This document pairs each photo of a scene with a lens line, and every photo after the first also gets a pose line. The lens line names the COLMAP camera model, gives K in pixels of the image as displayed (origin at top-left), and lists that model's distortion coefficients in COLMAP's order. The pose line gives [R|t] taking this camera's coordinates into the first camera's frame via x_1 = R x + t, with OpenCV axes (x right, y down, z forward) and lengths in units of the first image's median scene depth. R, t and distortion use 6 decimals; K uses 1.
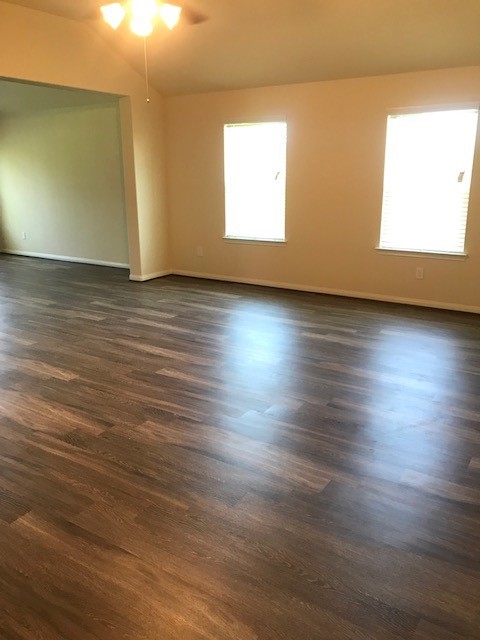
lens RADIAL K [[517.4, 0, 240.0], [0, 517.4, 320.0], [0, 0, 1]] dist [0.015017, -0.002572]
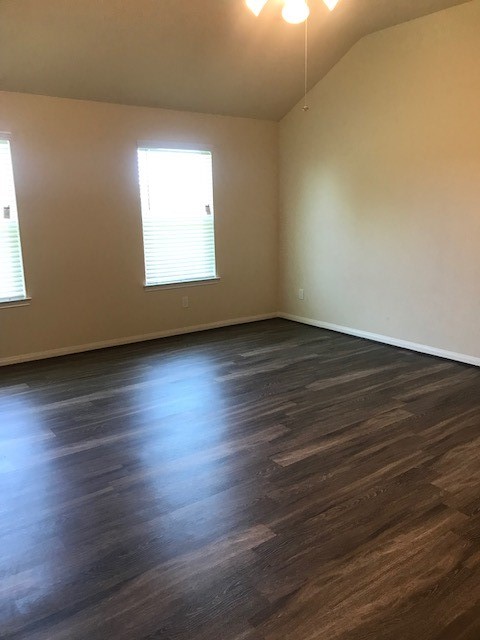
lens RADIAL K [[523.9, 0, 240.0], [0, 523.9, 320.0], [0, 0, 1]] dist [-0.057433, 0.002219]
pose [[0.358396, -0.190816, 0.913861, -0.800542], [0.273461, 0.957409, 0.092663, -0.174601], [-0.892620, 0.216695, 0.395313, 0.714312]]
